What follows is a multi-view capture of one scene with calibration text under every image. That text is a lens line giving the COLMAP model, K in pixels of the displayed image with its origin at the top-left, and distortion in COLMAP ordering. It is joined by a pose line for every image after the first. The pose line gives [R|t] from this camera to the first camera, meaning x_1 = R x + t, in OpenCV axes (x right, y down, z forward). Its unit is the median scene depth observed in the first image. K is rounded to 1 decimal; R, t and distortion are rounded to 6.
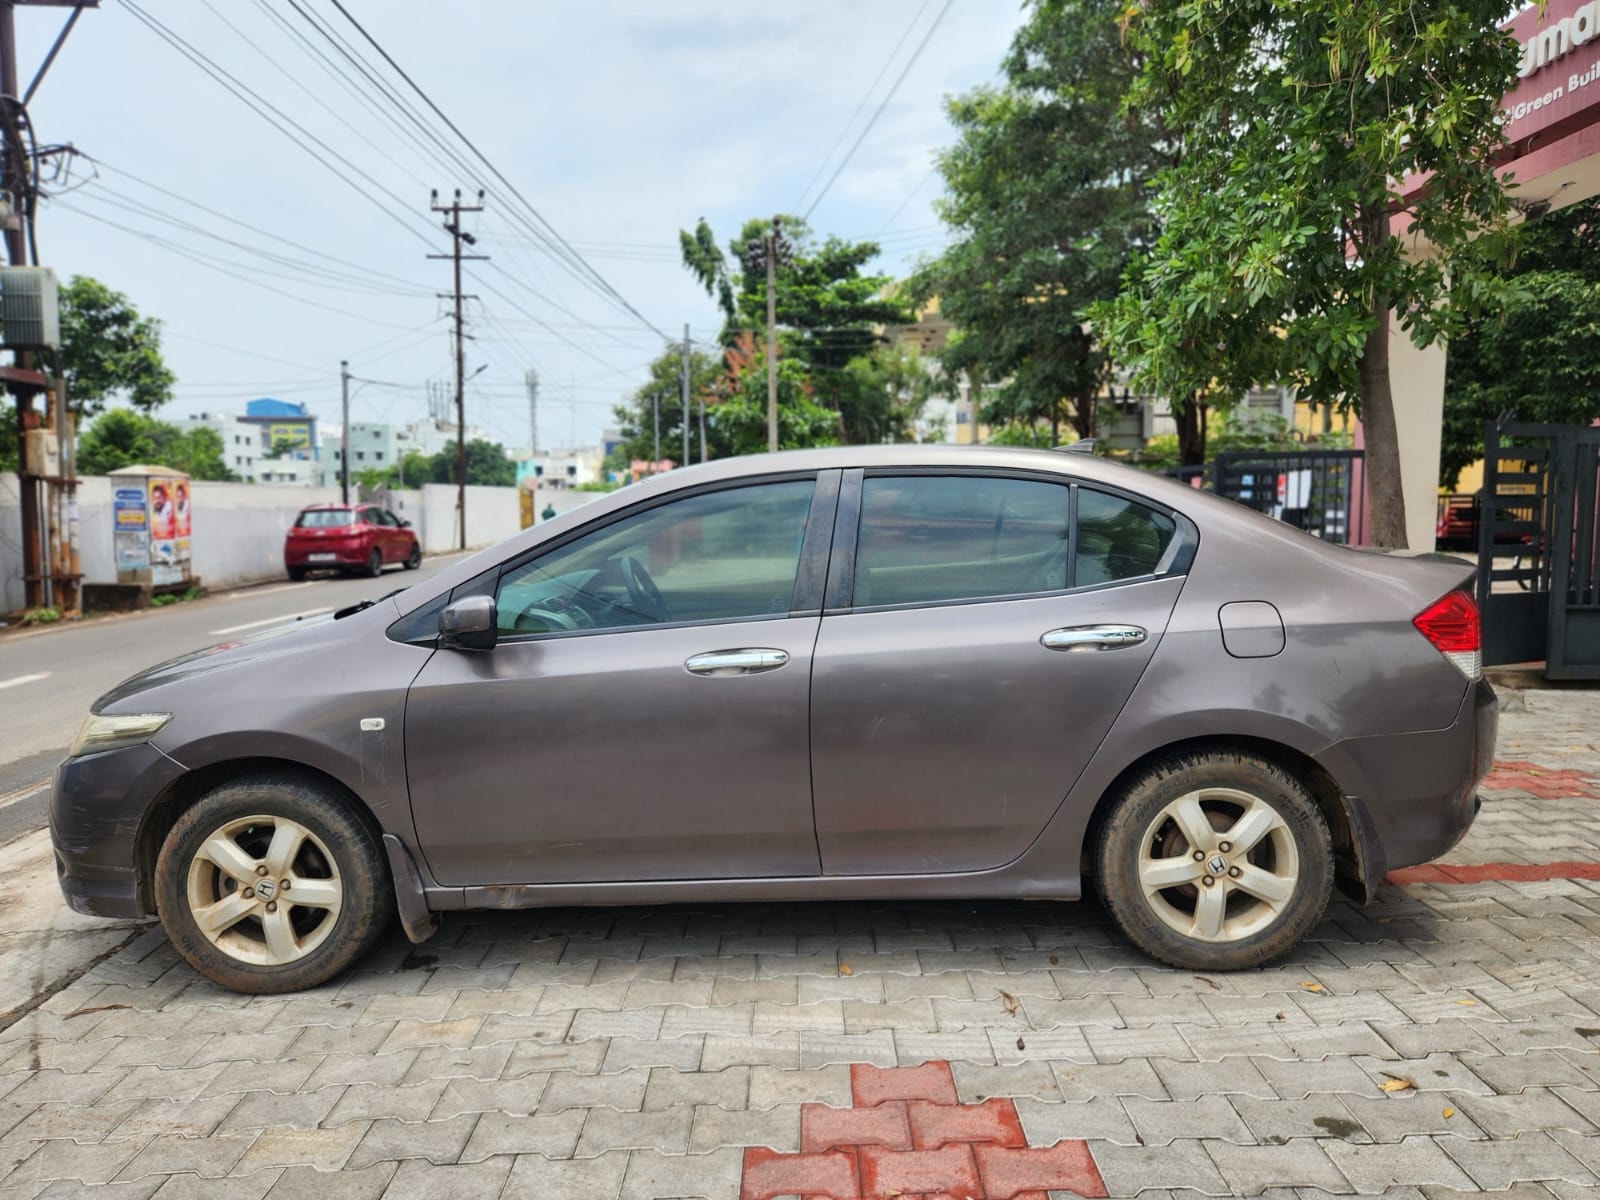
lens RADIAL K [[1064.8, 0, 812.3], [0, 1064.8, 589.0], [0, 0, 1]] dist [0.038421, -0.005438]
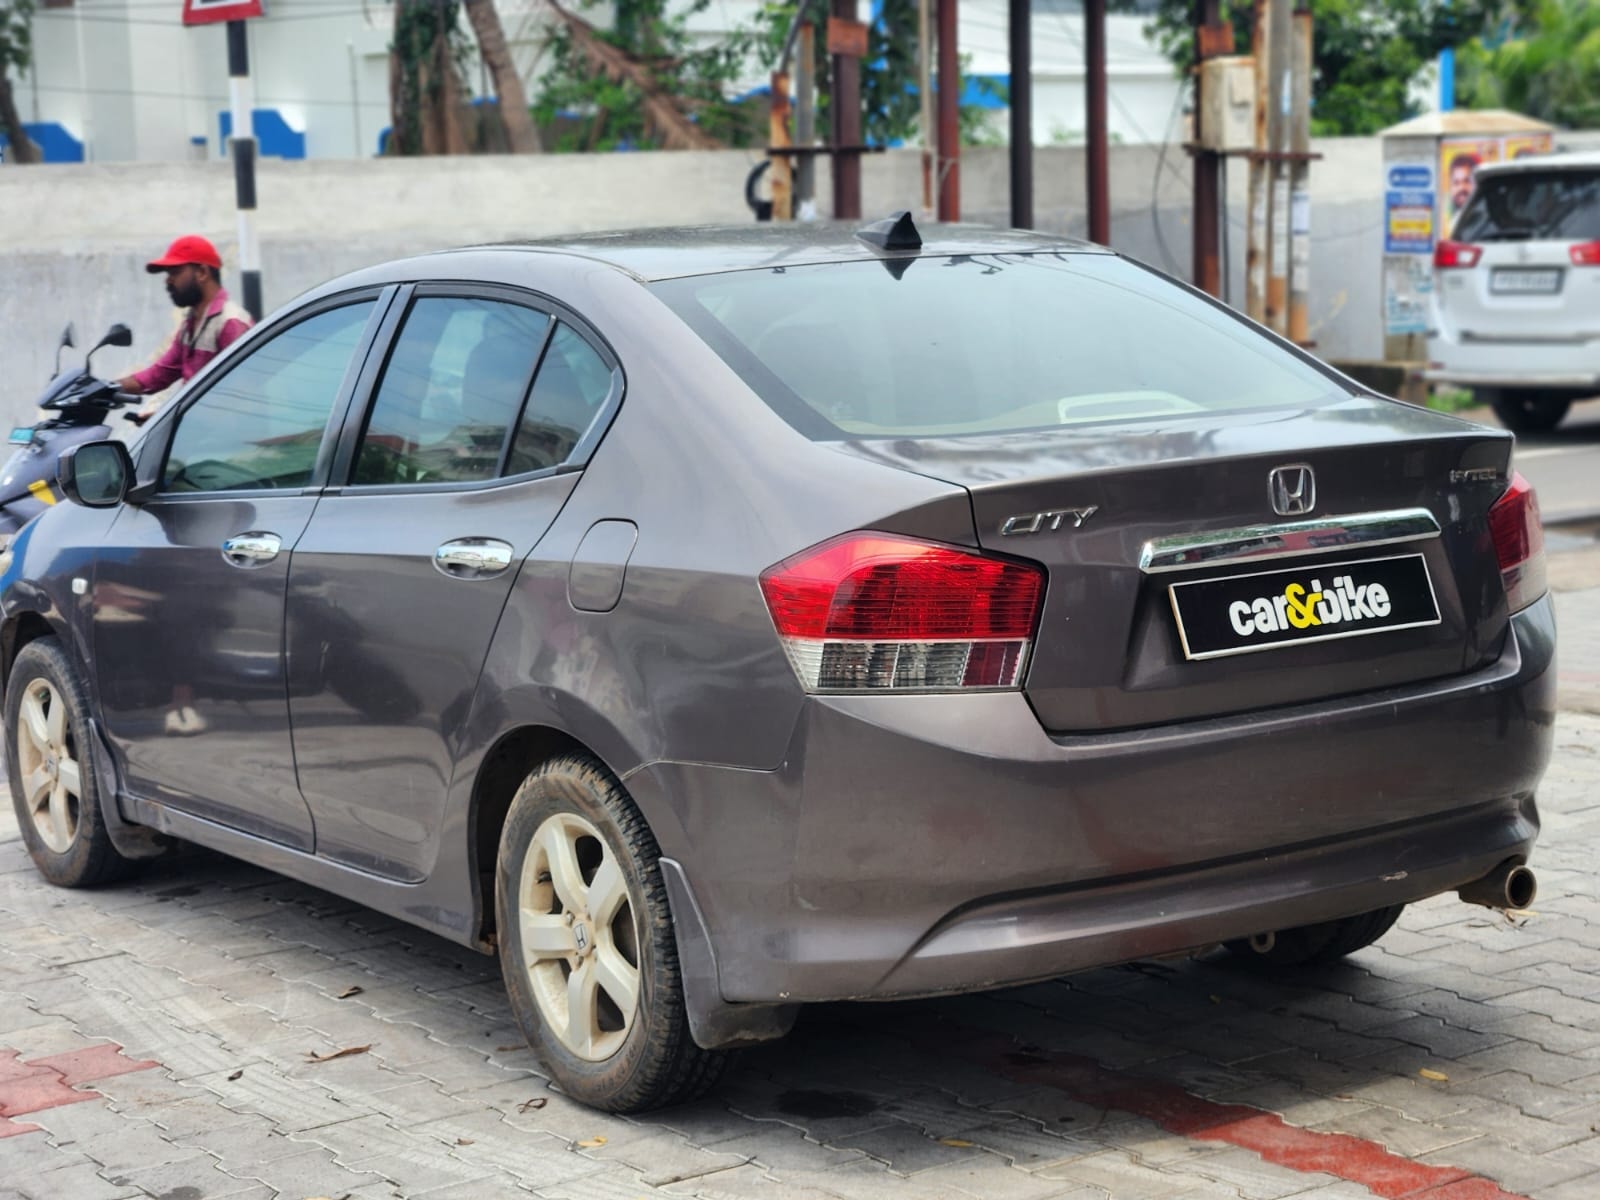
lens RADIAL K [[2862.6, 0, 795.5], [0, 2862.6, 611.7], [0, 0, 1]] dist [0.102091, 0.000000]
pose [[0.593006, 0.104010, -0.798452, 1.652938], [-0.037330, 0.994107, 0.101772, -0.101803], [0.804332, -0.030545, 0.593394, 0.099231]]
